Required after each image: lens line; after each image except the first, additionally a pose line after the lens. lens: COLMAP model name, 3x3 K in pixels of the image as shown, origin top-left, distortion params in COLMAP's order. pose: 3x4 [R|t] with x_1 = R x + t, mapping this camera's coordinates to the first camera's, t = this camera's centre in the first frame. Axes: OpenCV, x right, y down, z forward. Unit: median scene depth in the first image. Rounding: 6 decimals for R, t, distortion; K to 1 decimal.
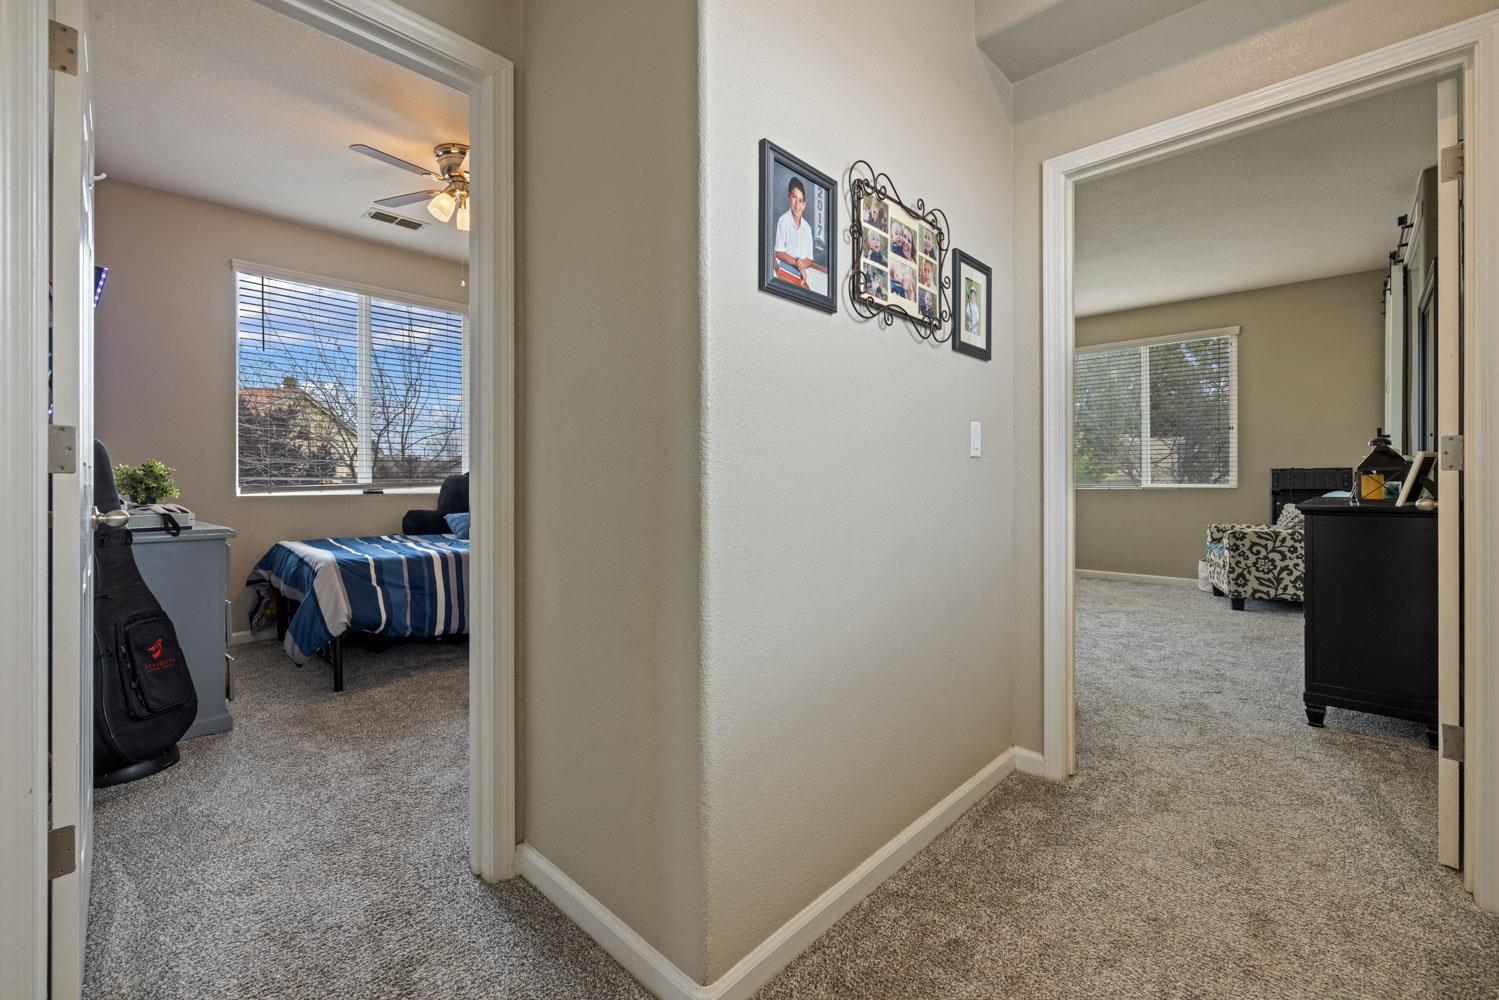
lens RADIAL K [[631.3, 0, 747.6], [0, 631.3, 480.6], [0, 0, 1]] dist [0.000315, 0.000272]
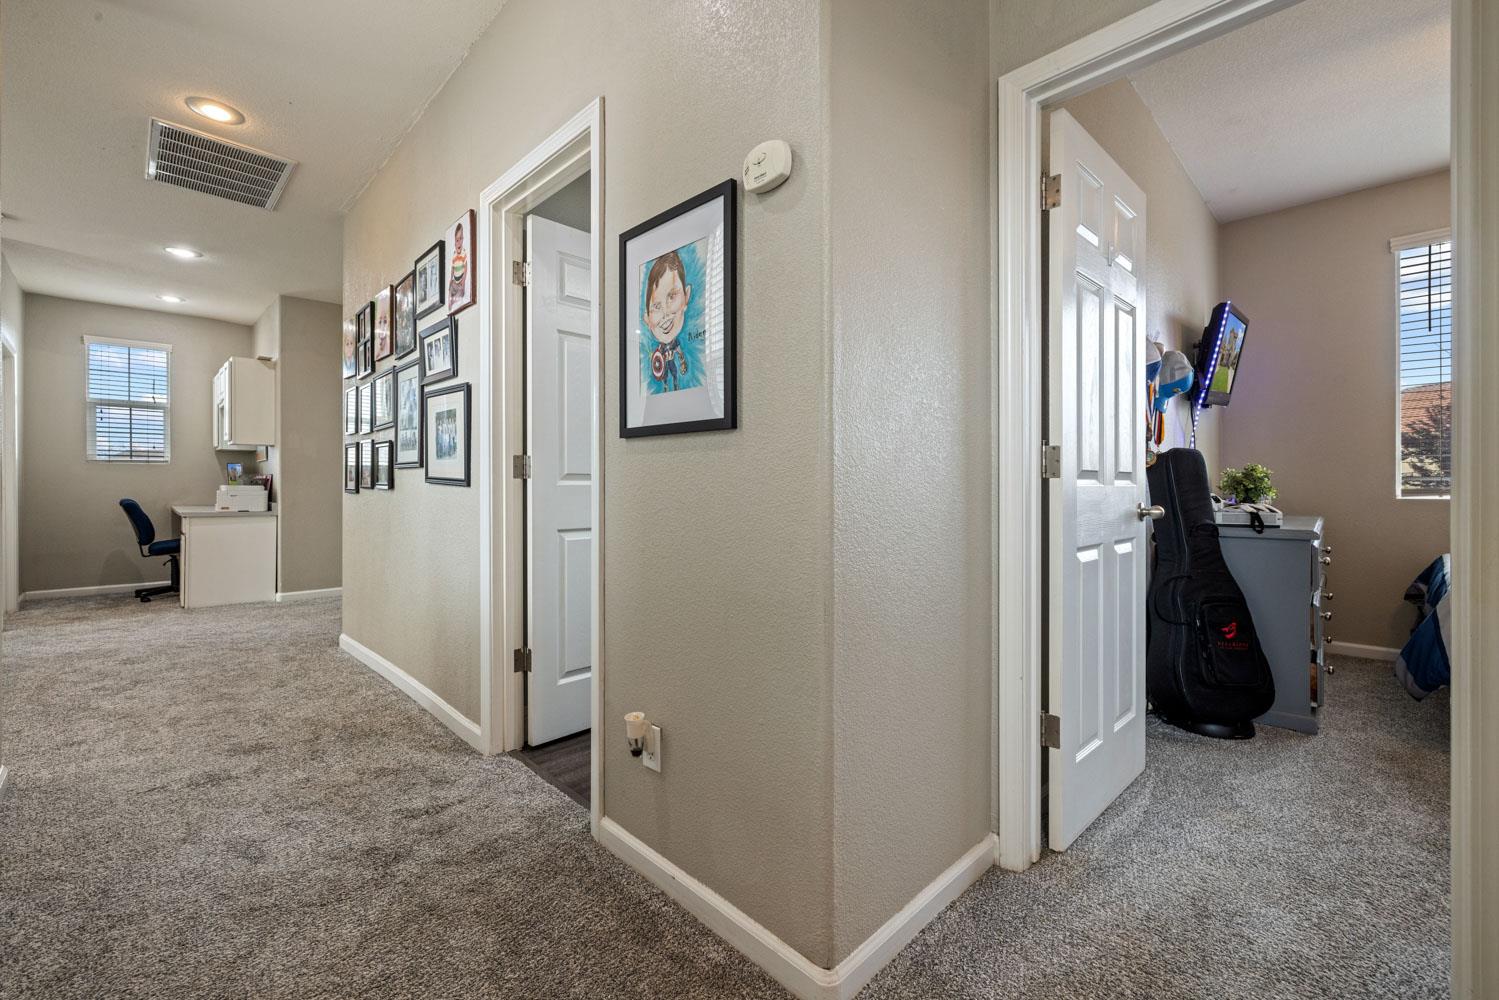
lens RADIAL K [[627.9, 0, 748.7], [0, 627.9, 488.8], [0, 0, 1]] dist [0.000952, -0.000088]
pose [[-0.026512, 0.004228, -0.999640, 0.122284], [0.005148, 0.999978, 0.004093, 0.001519], [0.999635, -0.005037, -0.026533, 0.096340]]
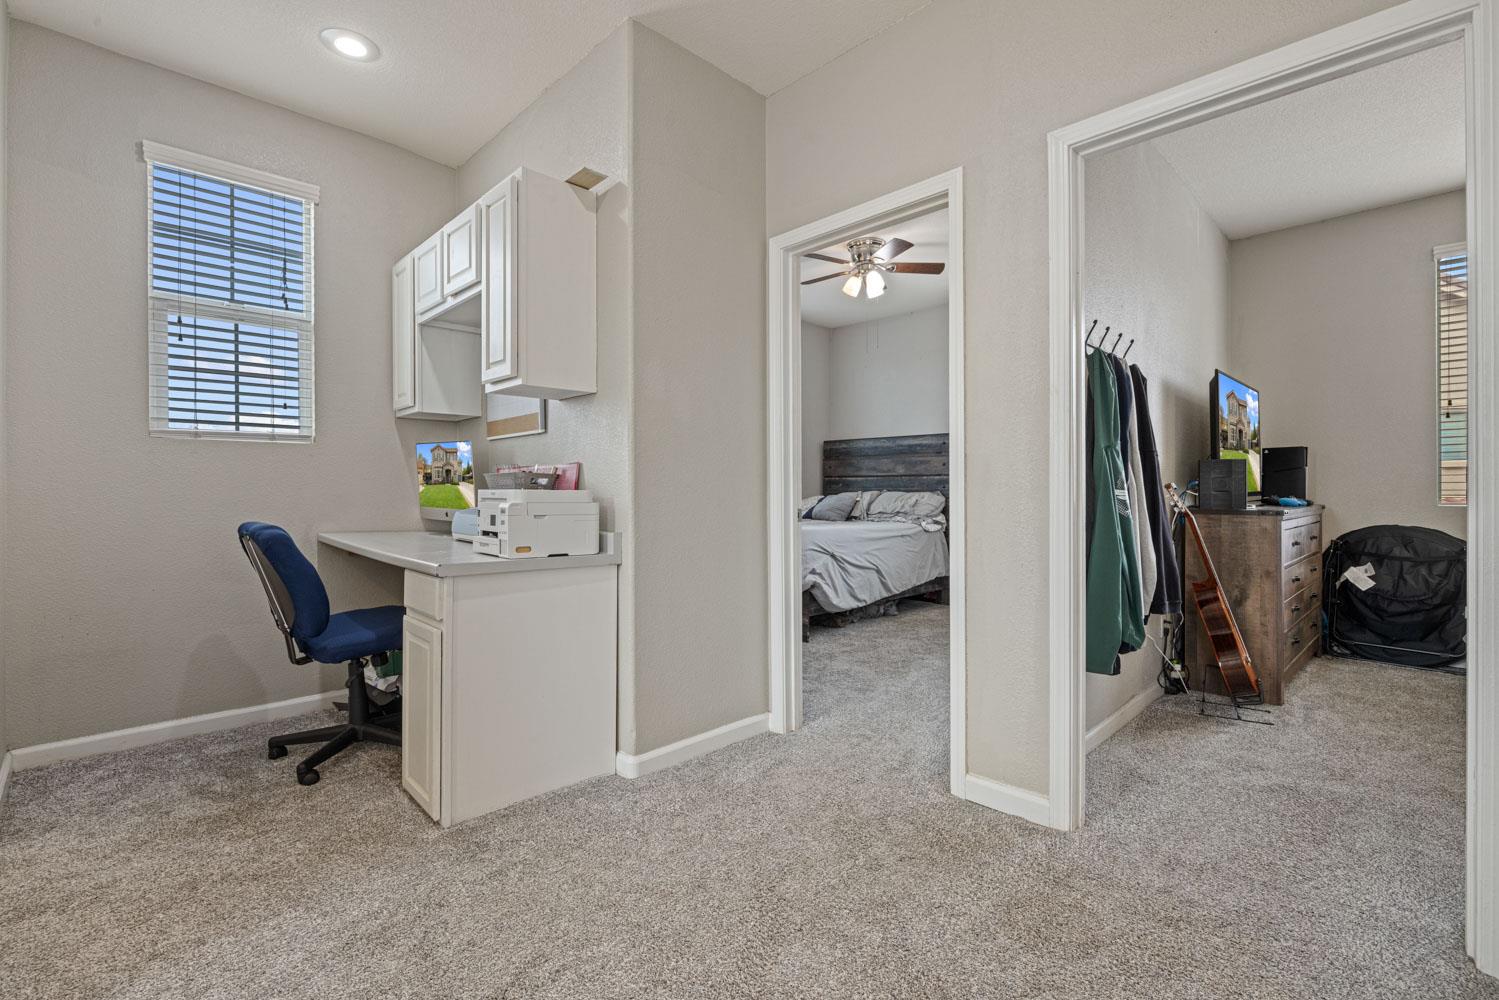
lens RADIAL K [[661.1, 0, 747.5], [0, 661.1, 494.1], [0, 0, 1]] dist [-0.005153, 0.000182]
pose [[-0.035040, 0.005244, -0.999372, -0.553641], [0.004638, 0.999976, 0.005085, -0.003174], [0.999375, -0.004457, -0.035063, -0.730694]]
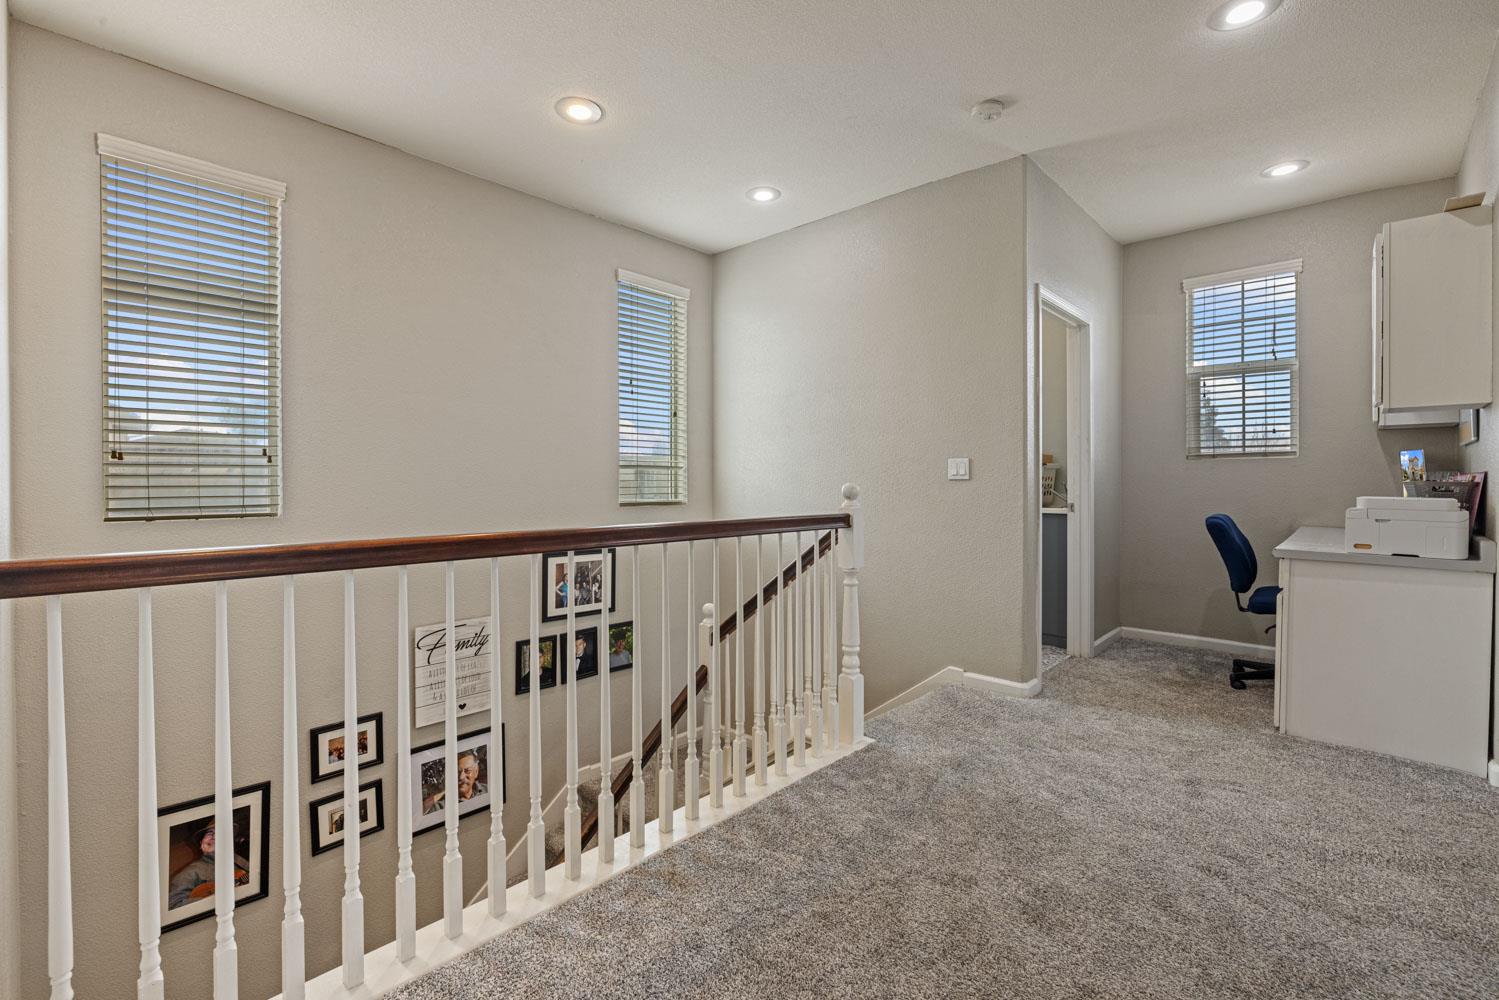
lens RADIAL K [[658.5, 0, 742.2], [0, 658.5, 485.9], [0, 0, 1]] dist [-0.008565, 0.000345]
pose [[-0.999995, 0.002841, 0.001437, -0.474441], [0.002841, 0.999996, 0.000103, -0.016809], [-0.001437, 0.000107, -0.999999, -0.332441]]
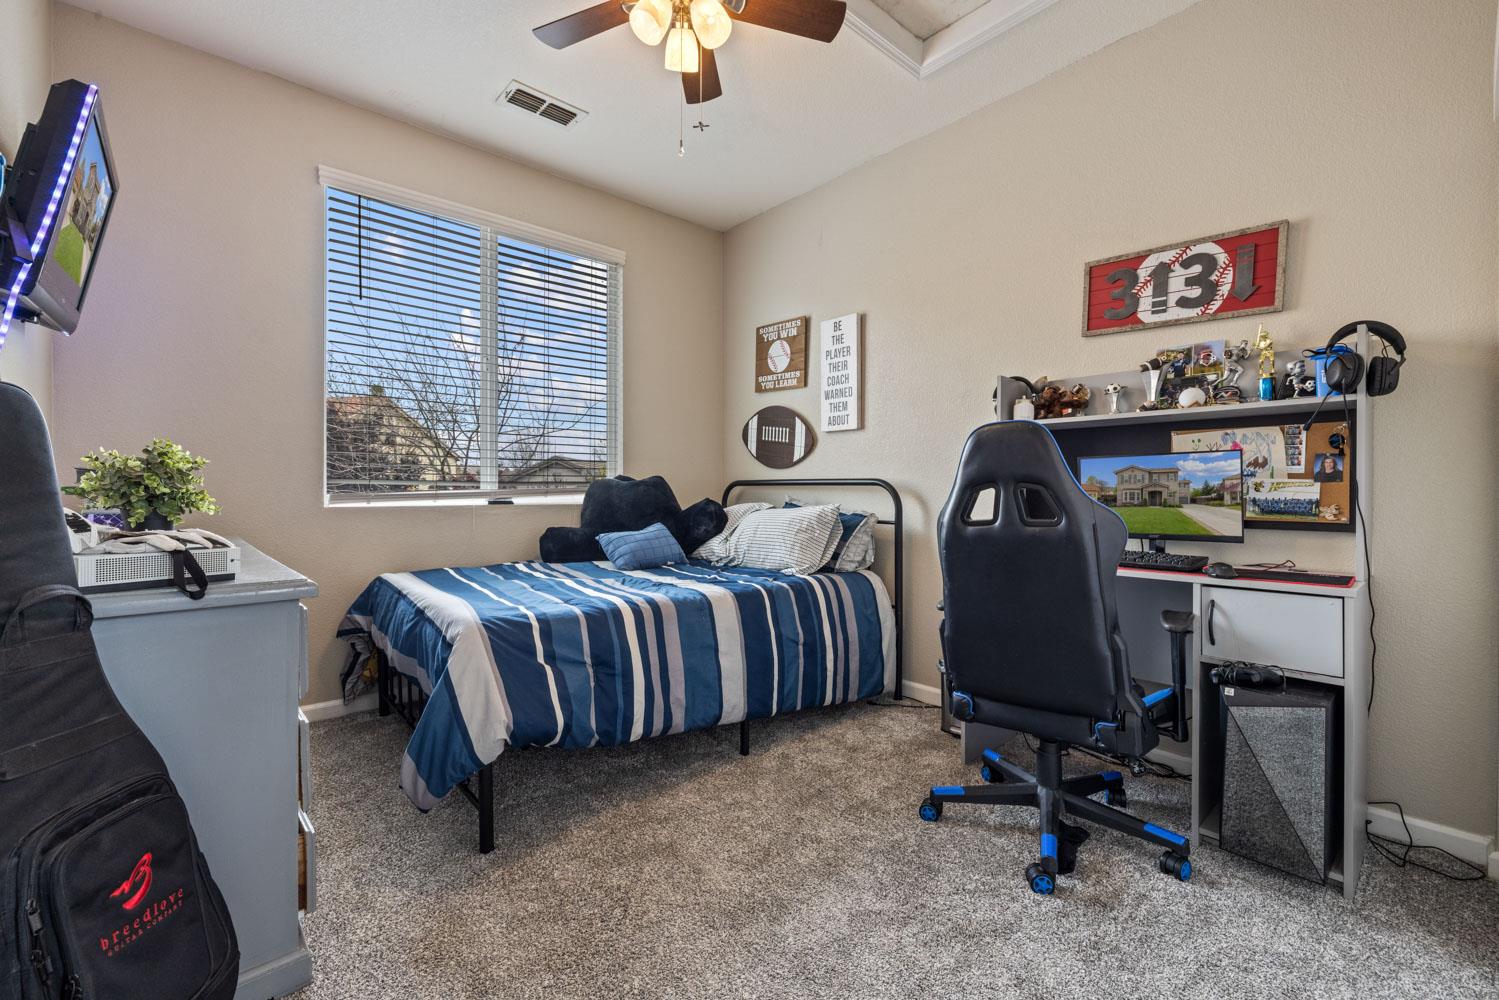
lens RADIAL K [[629.0, 0, 749.4], [0, 629.0, 494.0], [0, 0, 1]] dist [-0.000503, -0.000056]
pose [[0.995895, 0.006405, -0.090287, -0.286011], [-0.005773, 0.999957, 0.007262, 0.002544], [0.090329, -0.006711, 0.995889, 0.359877]]
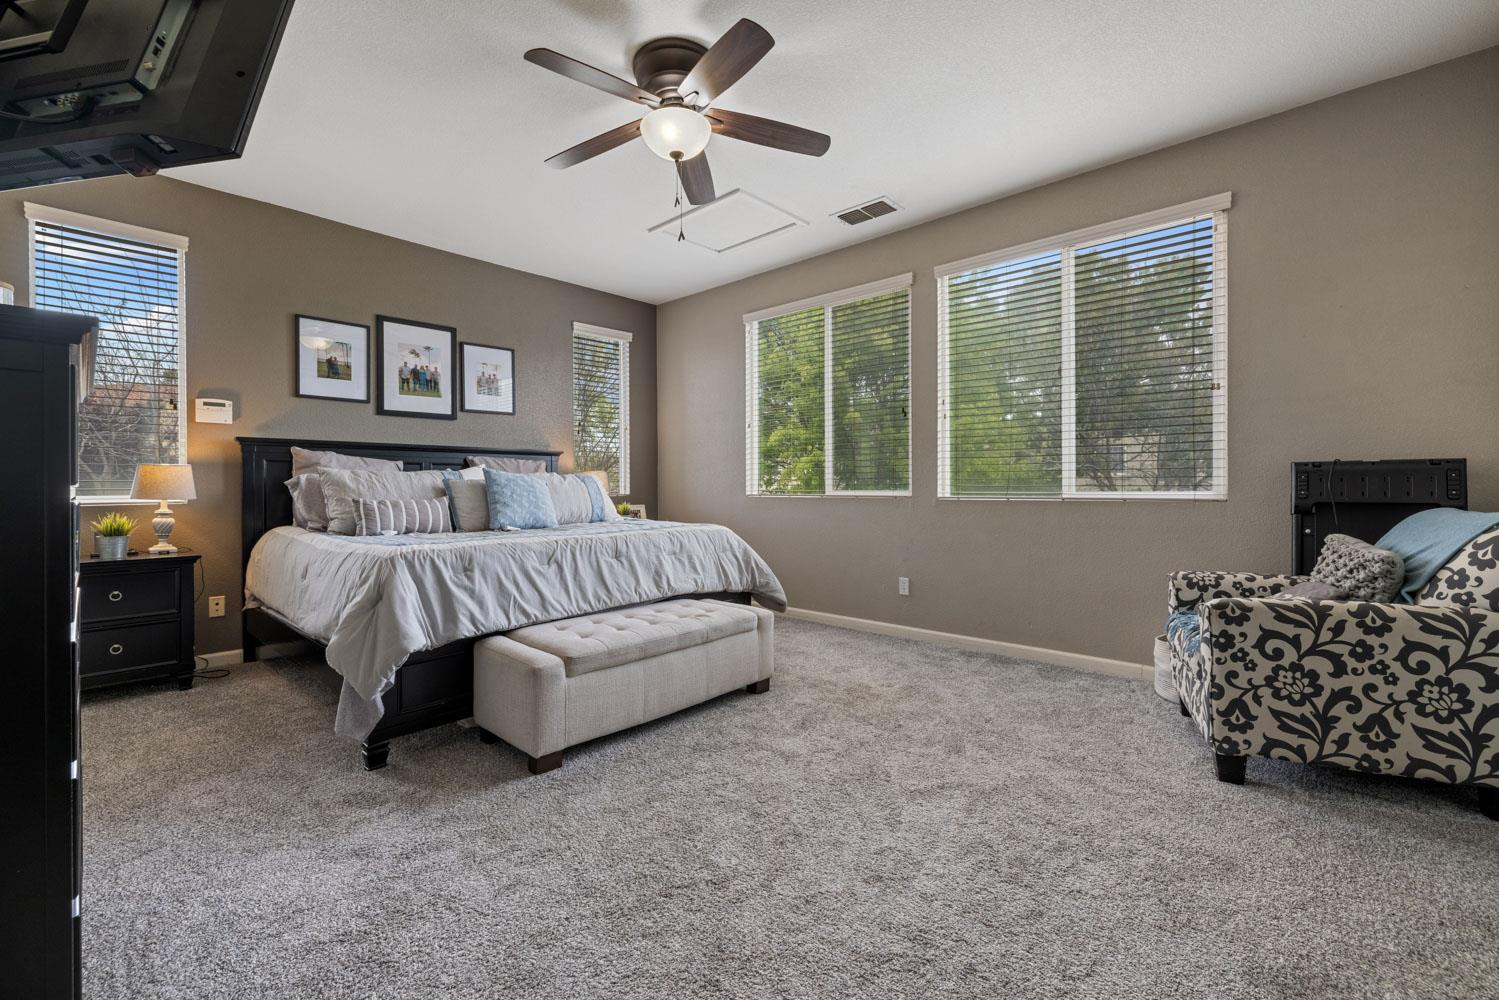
lens RADIAL K [[627.9, 0, 748.7], [0, 627.9, 488.8], [0, 0, 1]] dist [0.000952, -0.000088]
pose [[0.999892, -0.003450, 0.014267, 0.451839], [0.003405, 0.999989, 0.003175, -0.000847], [-0.014277, -0.003126, 0.999893, 0.589637]]
